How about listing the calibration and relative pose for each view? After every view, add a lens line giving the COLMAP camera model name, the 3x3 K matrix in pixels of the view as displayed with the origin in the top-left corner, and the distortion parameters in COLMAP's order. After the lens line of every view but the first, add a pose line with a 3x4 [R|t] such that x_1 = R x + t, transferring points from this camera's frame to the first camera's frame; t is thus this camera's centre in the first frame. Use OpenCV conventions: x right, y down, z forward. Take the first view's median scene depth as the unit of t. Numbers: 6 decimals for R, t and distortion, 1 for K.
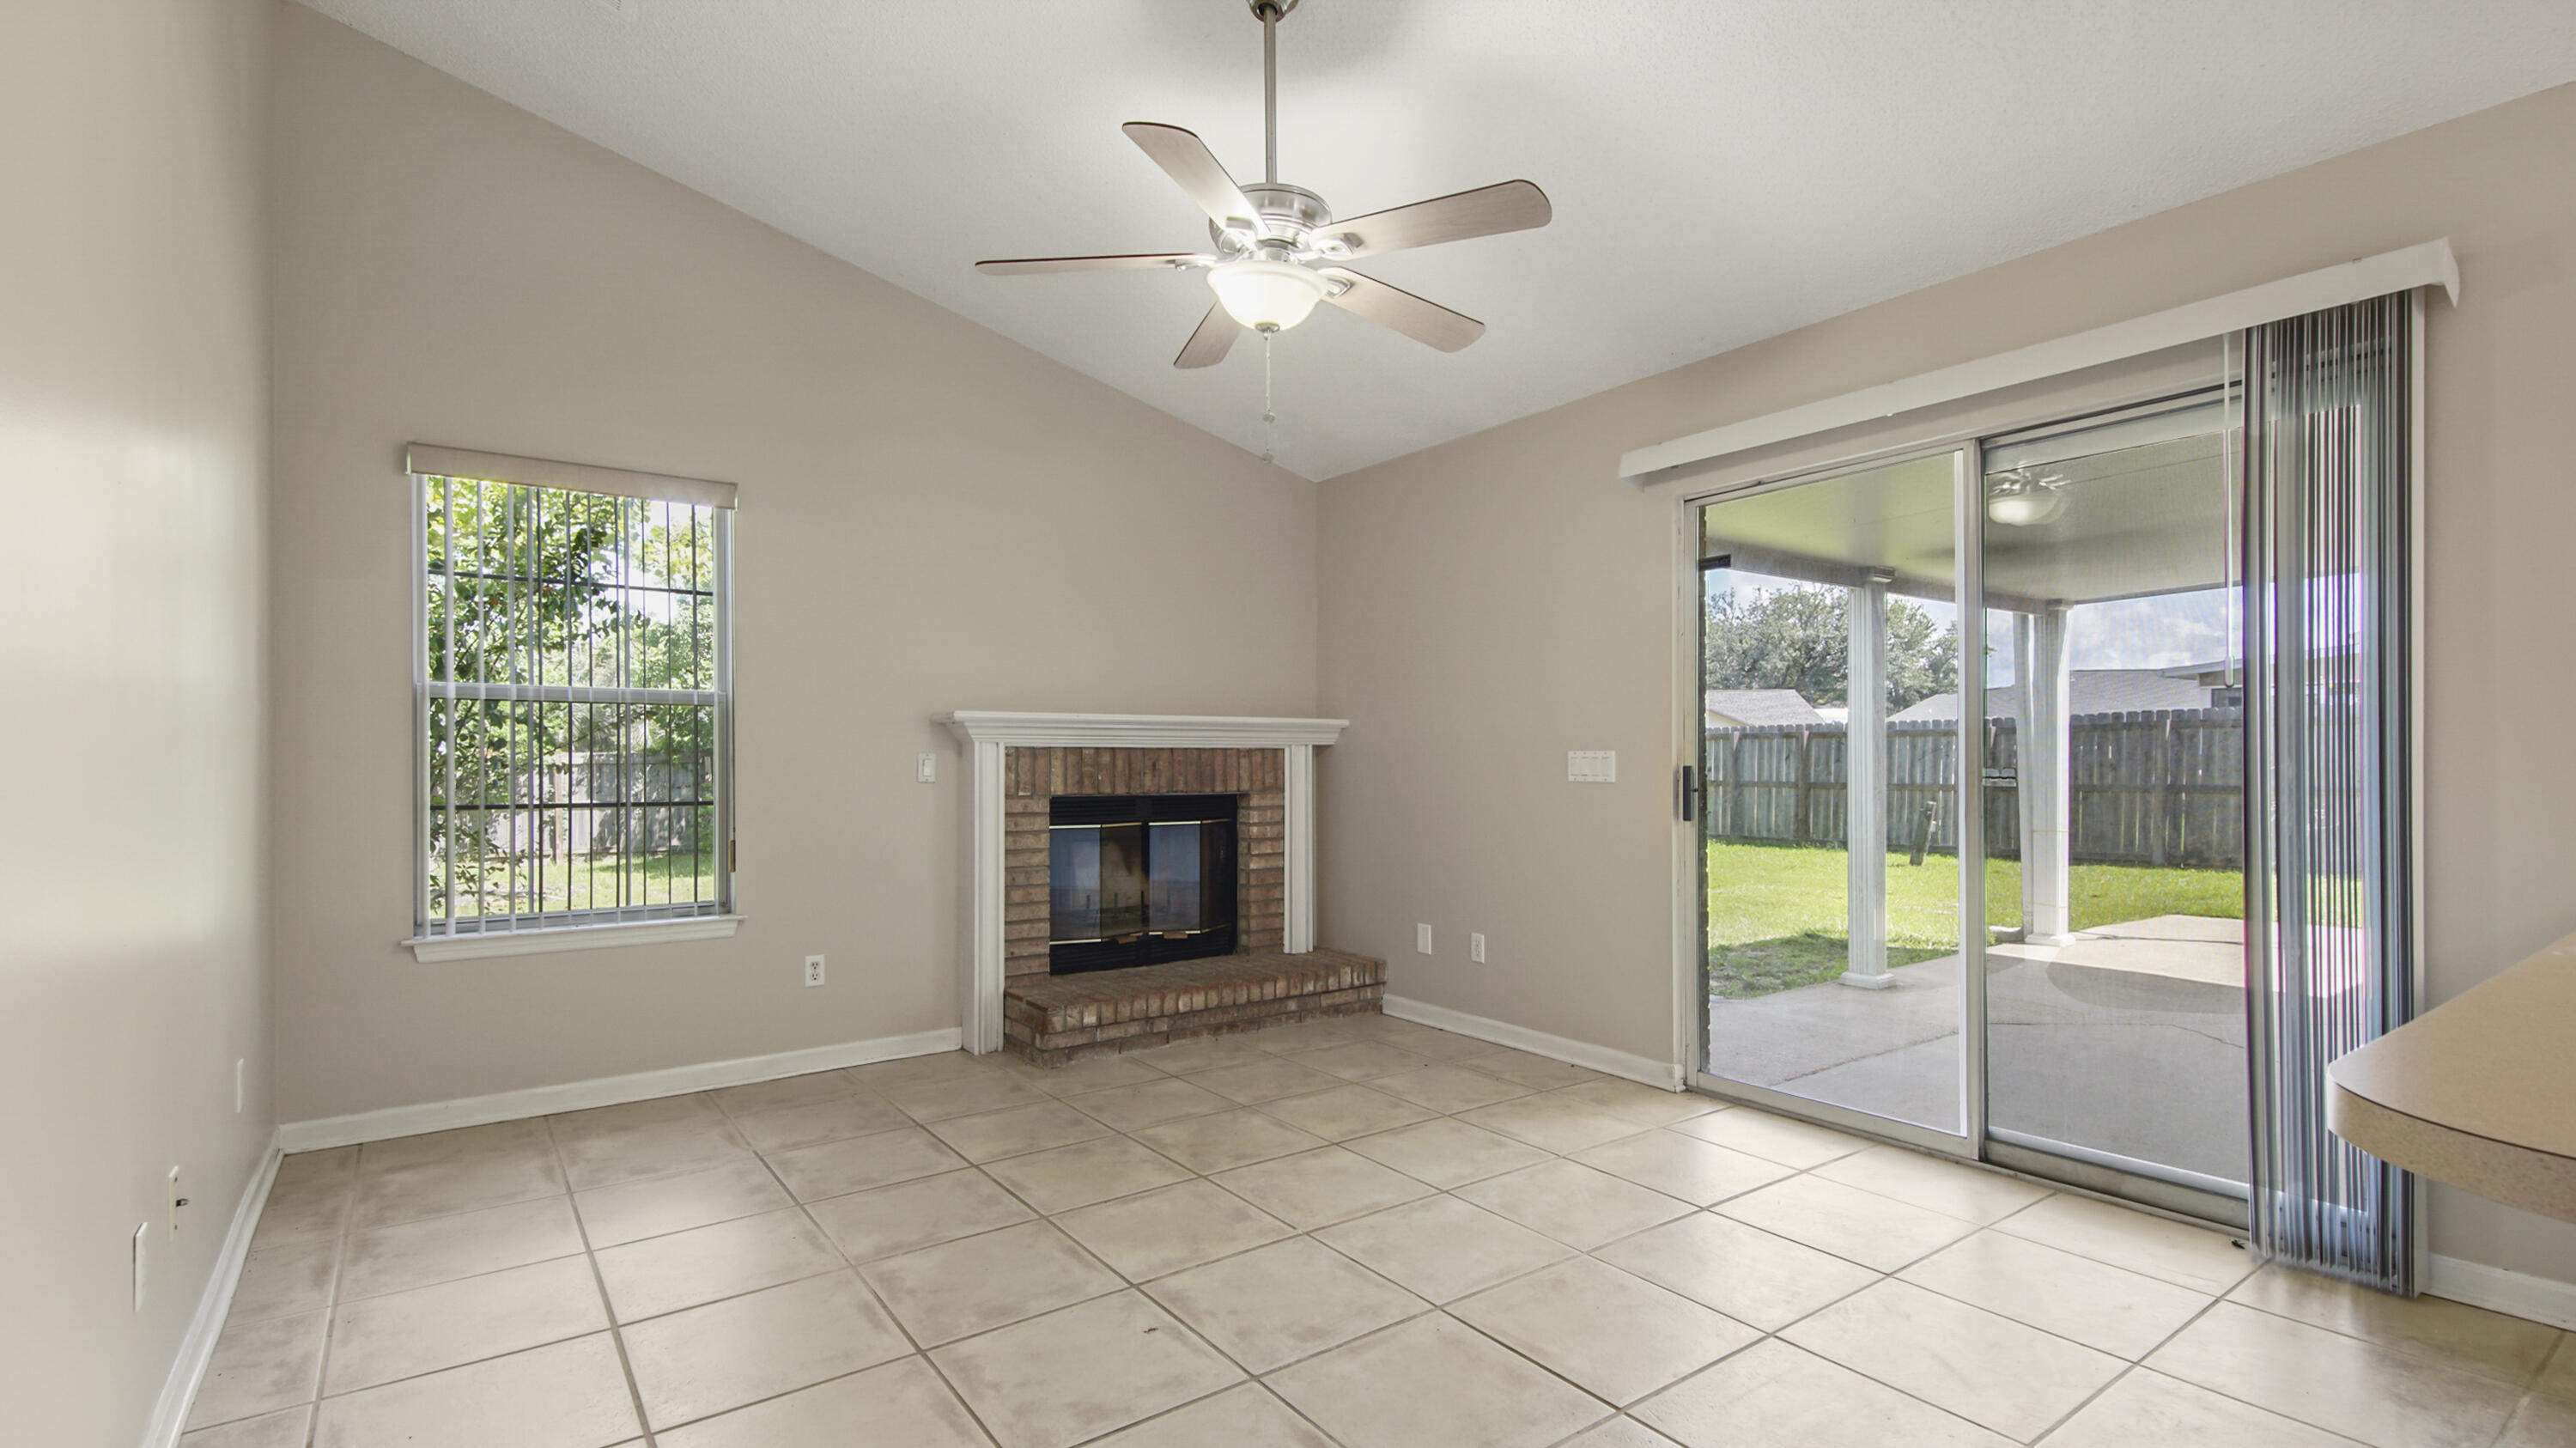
lens RADIAL K [[1172.0, 0, 1287.4], [0, 1172.0, 744.2], [0, 0, 1]] dist [0.002735, -0.001005]
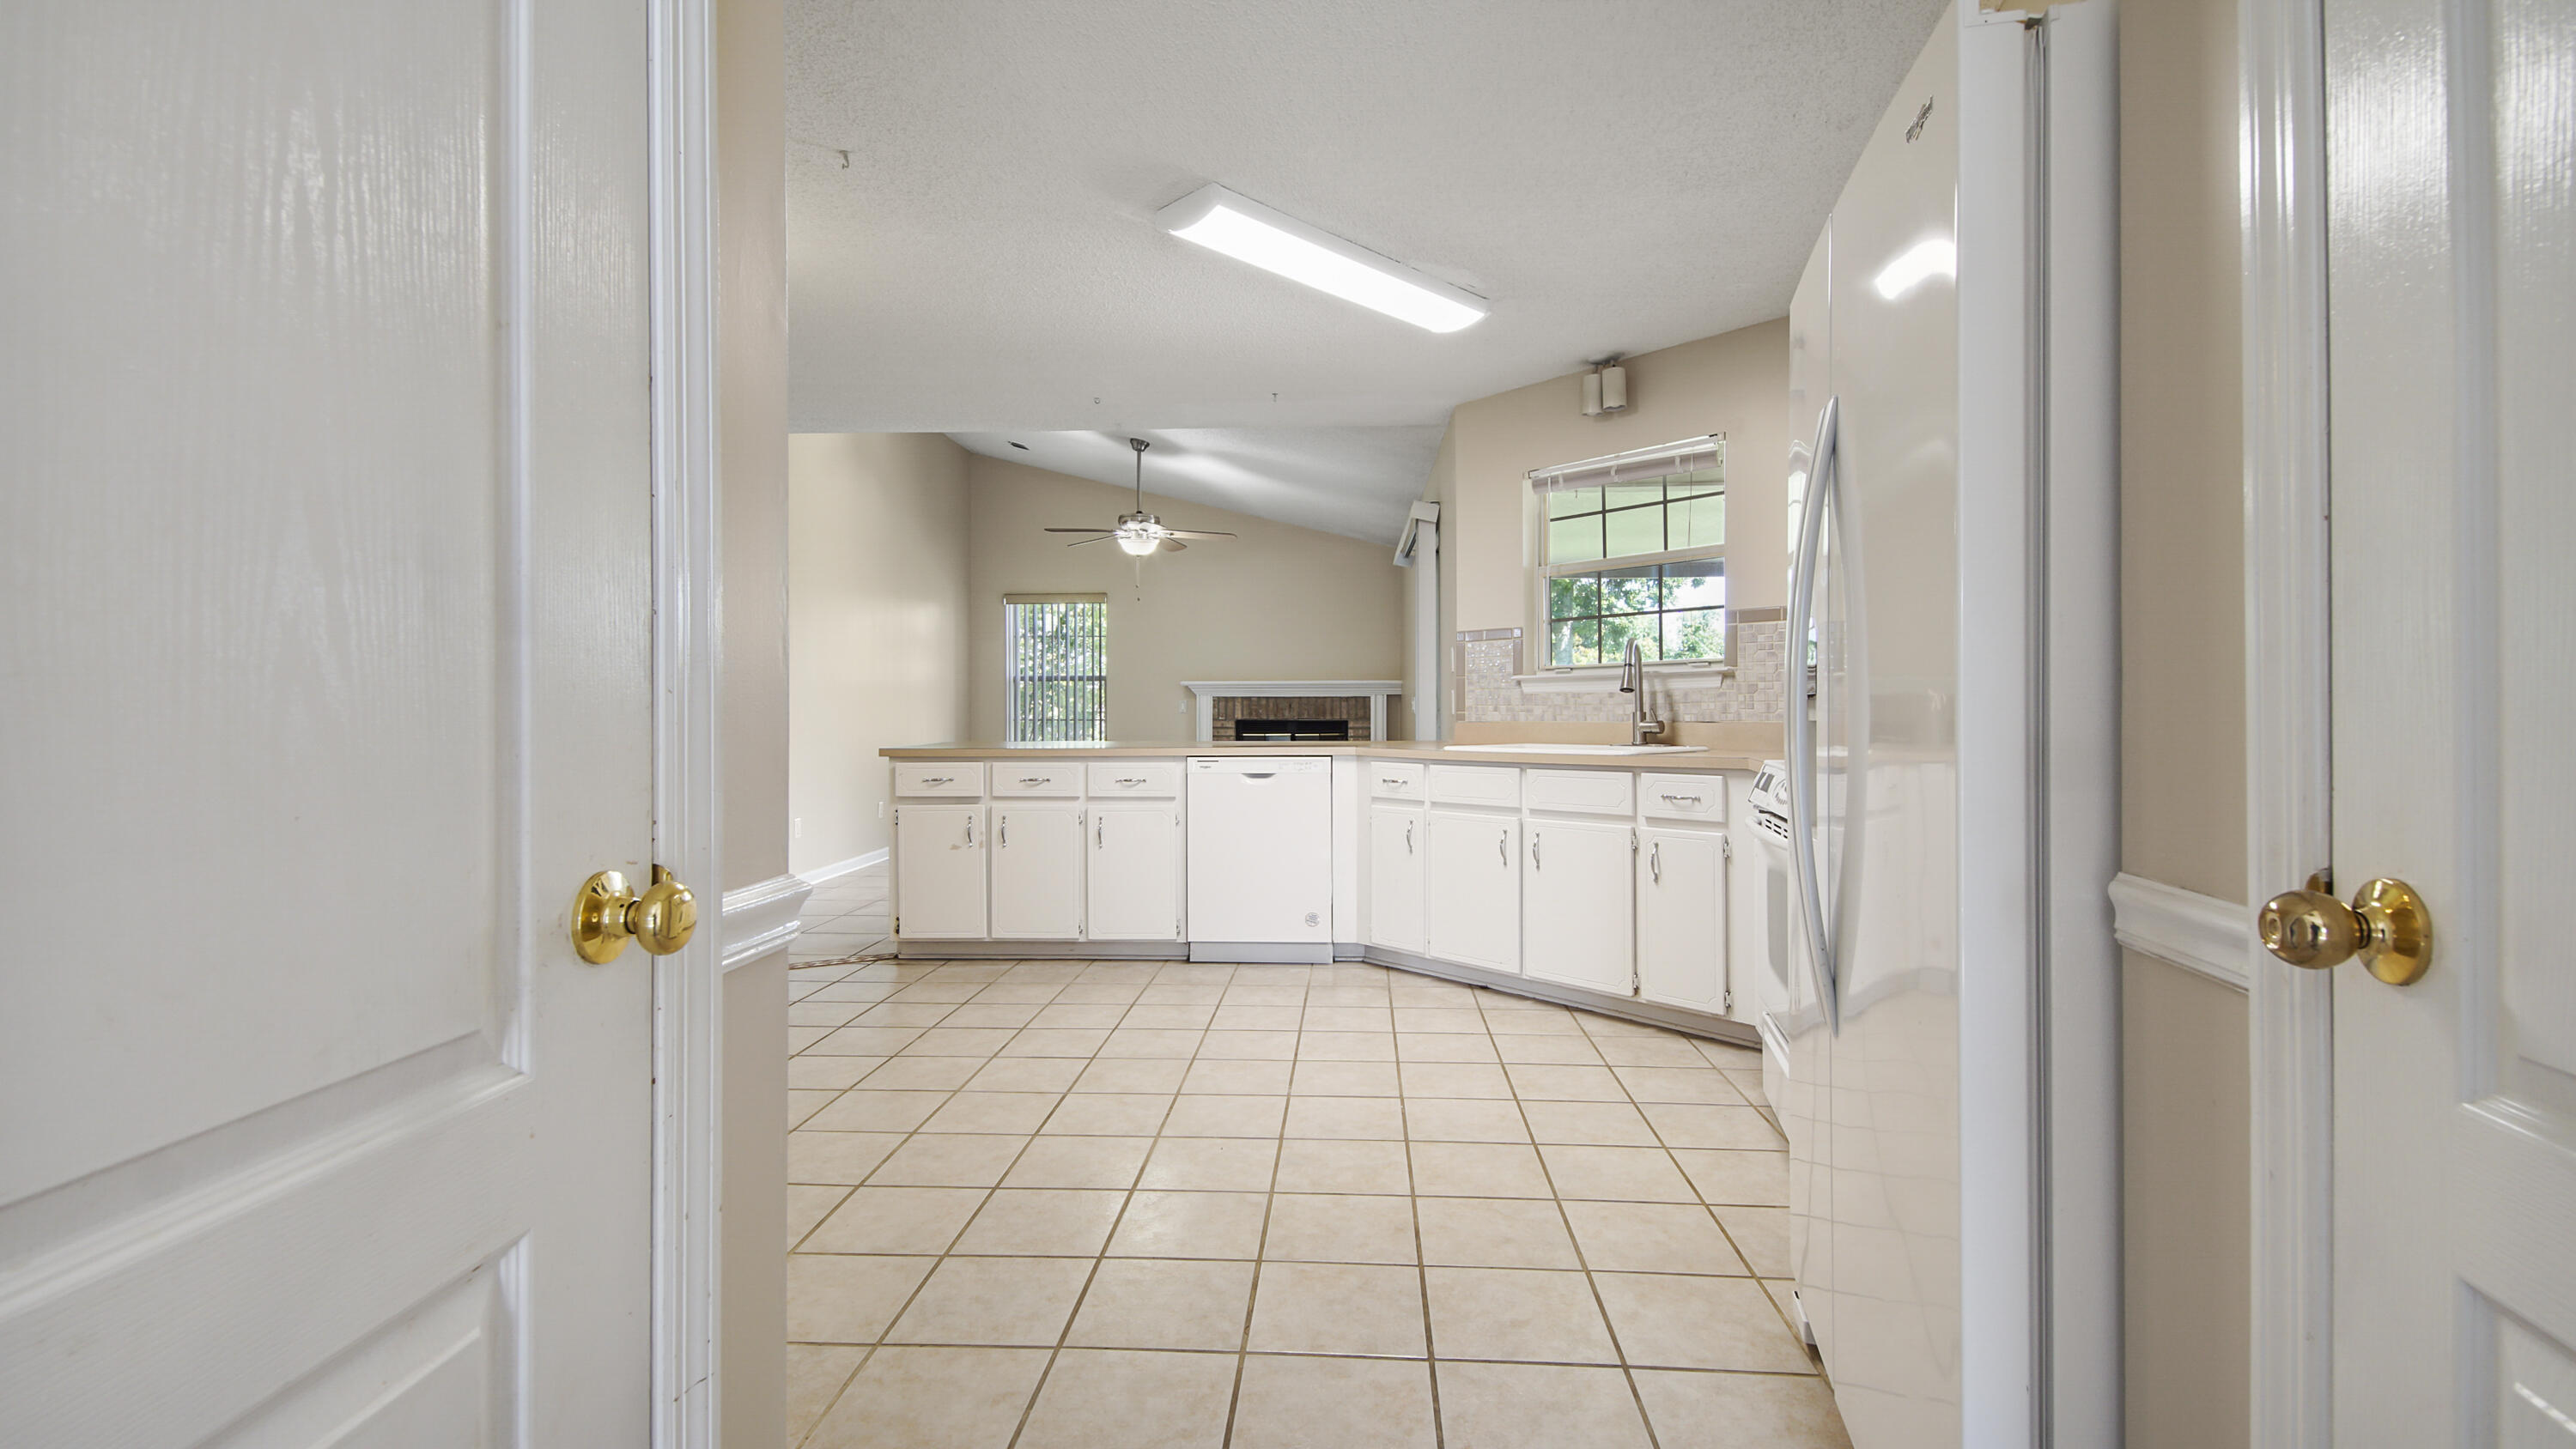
lens RADIAL K [[1171.7, 0, 1288.6], [0, 1171.7, 706.0], [0, 0, 1]] dist [0.002735, -0.001005]
pose [[0.777145, 0.000197, -0.629322, 1.098084], [0.007125, 0.999933, 0.009112, 0.000549], [0.629281, -0.011566, 0.777092, -0.533289]]
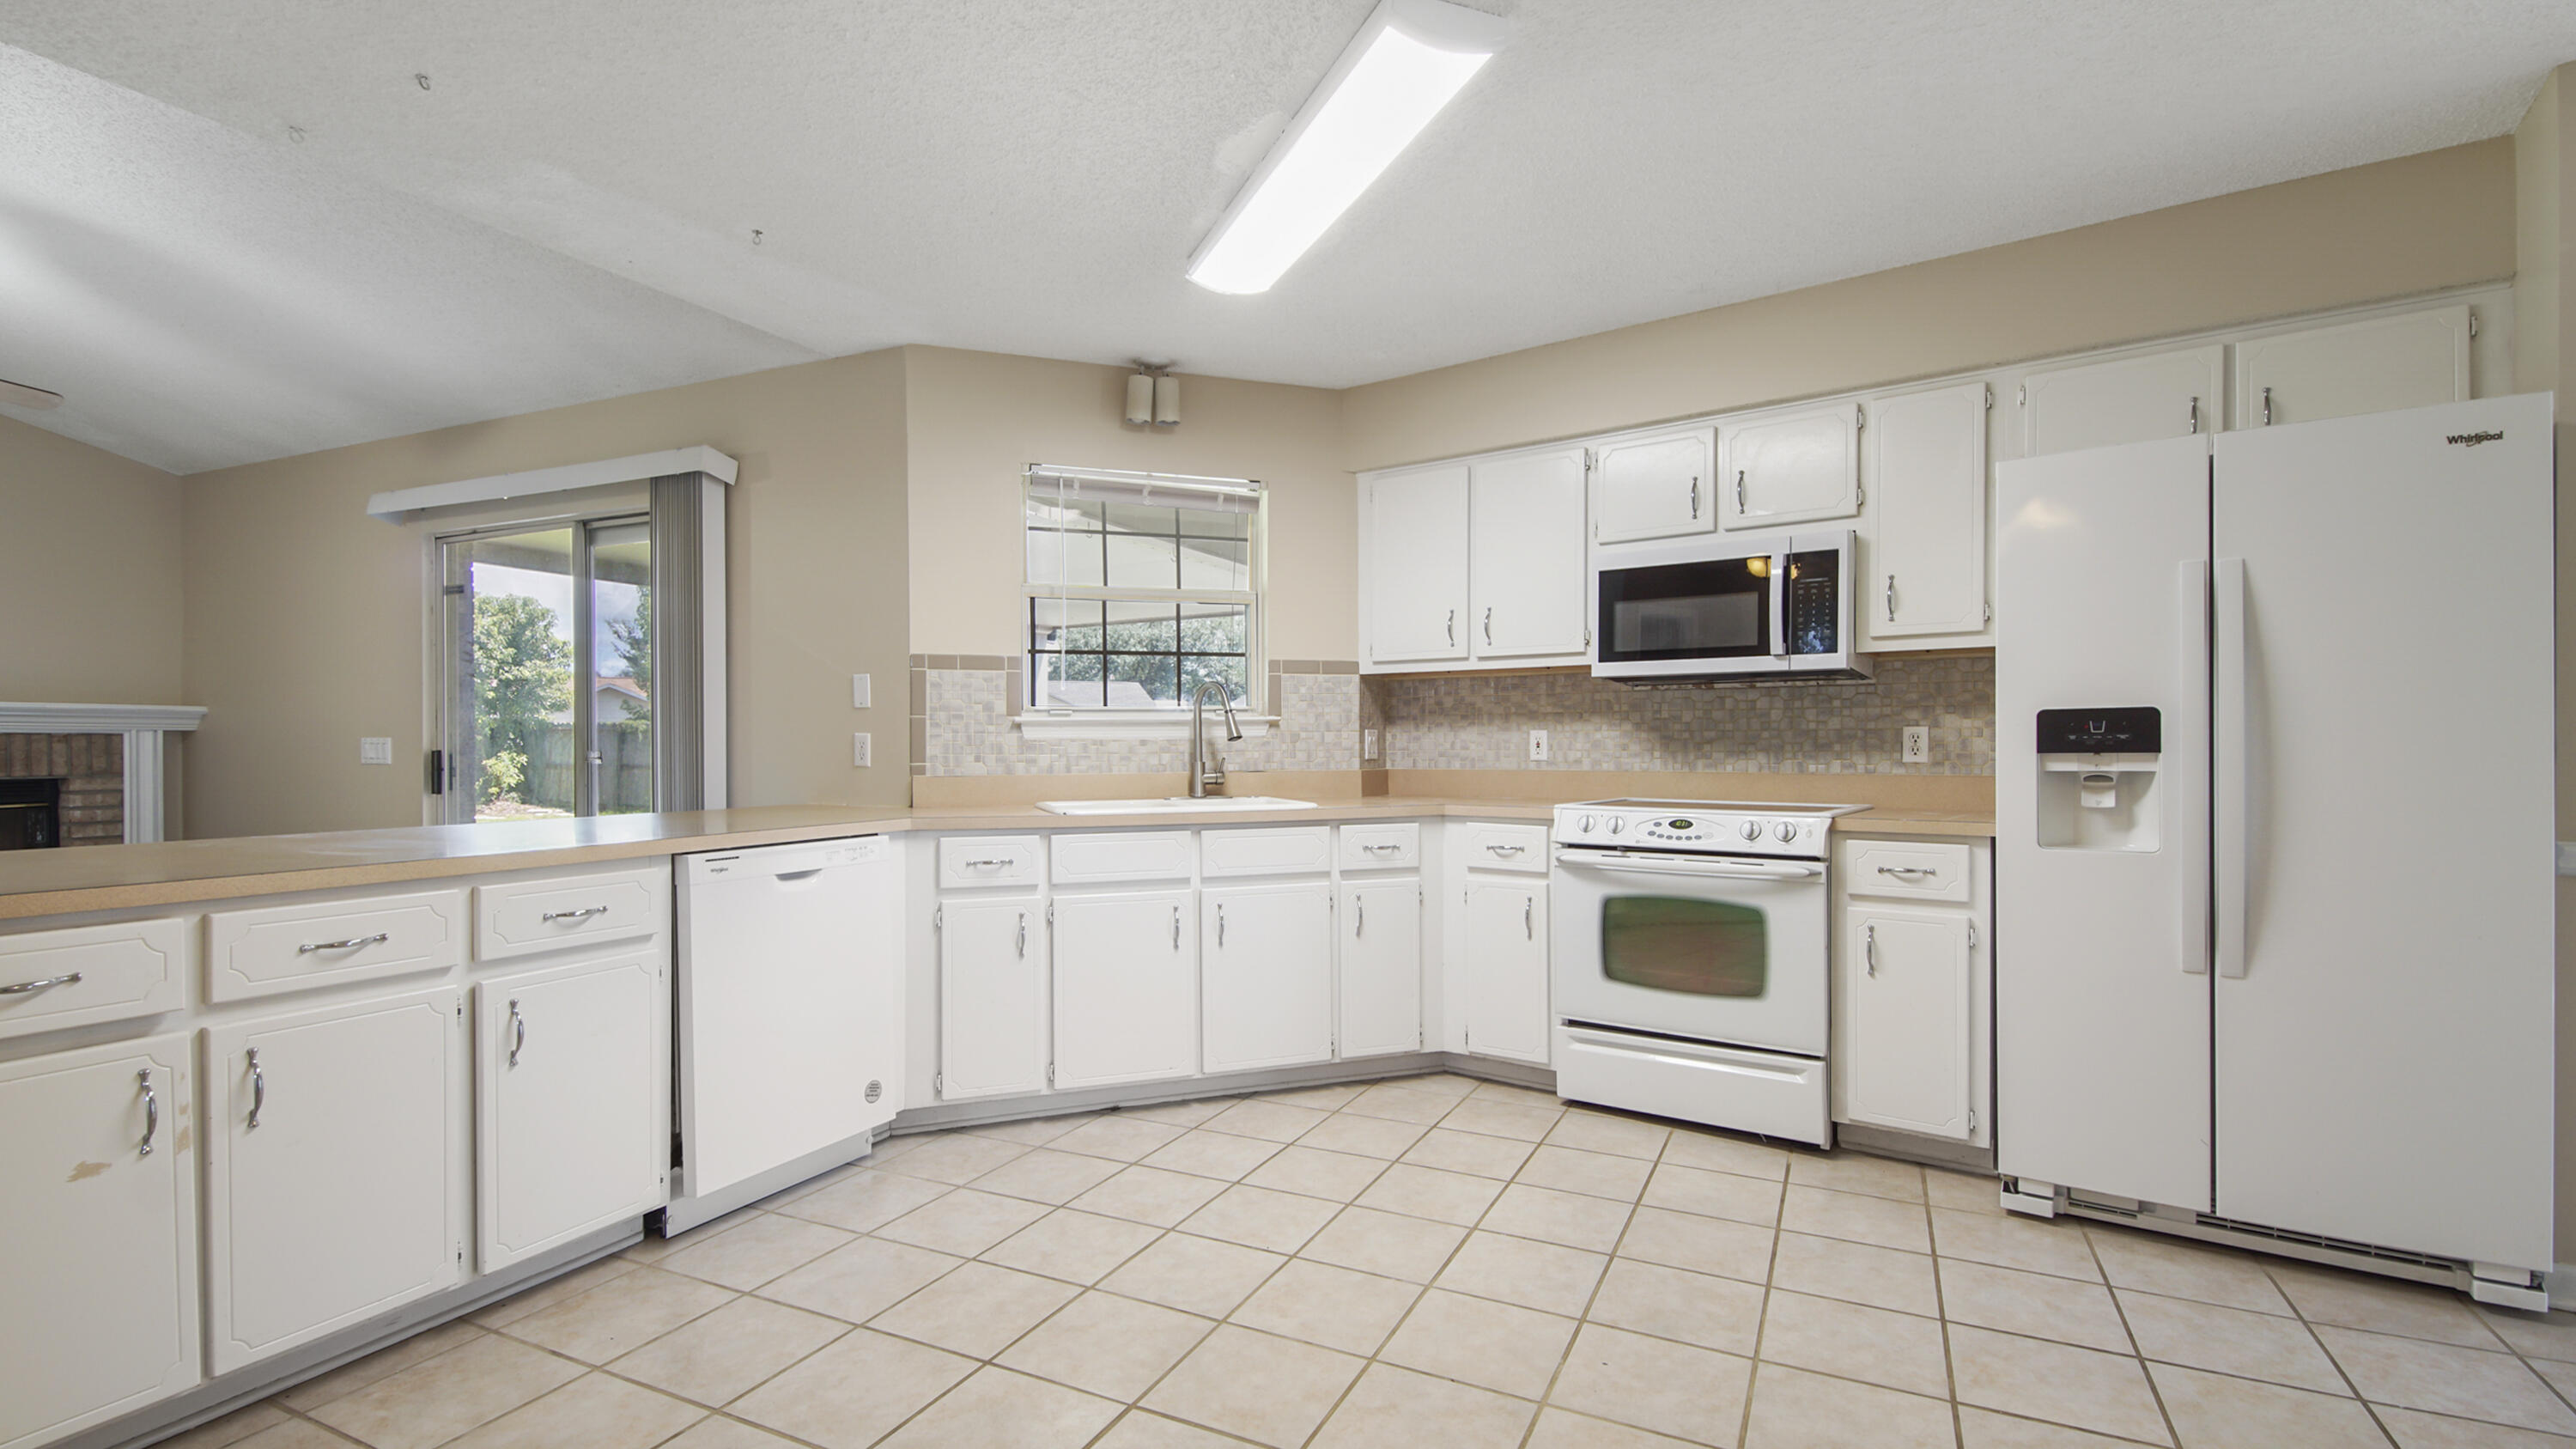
lens RADIAL K [[1172.1, 0, 1287.1], [0, 1172.1, 744.6], [0, 0, 1]] dist [0.002735, -0.001005]
pose [[0.865643, 0.002918, 0.500653, 0.378721], [-0.008414, 0.999927, 0.008720, -0.004557], [-0.500591, -0.011761, 0.865604, -0.414153]]
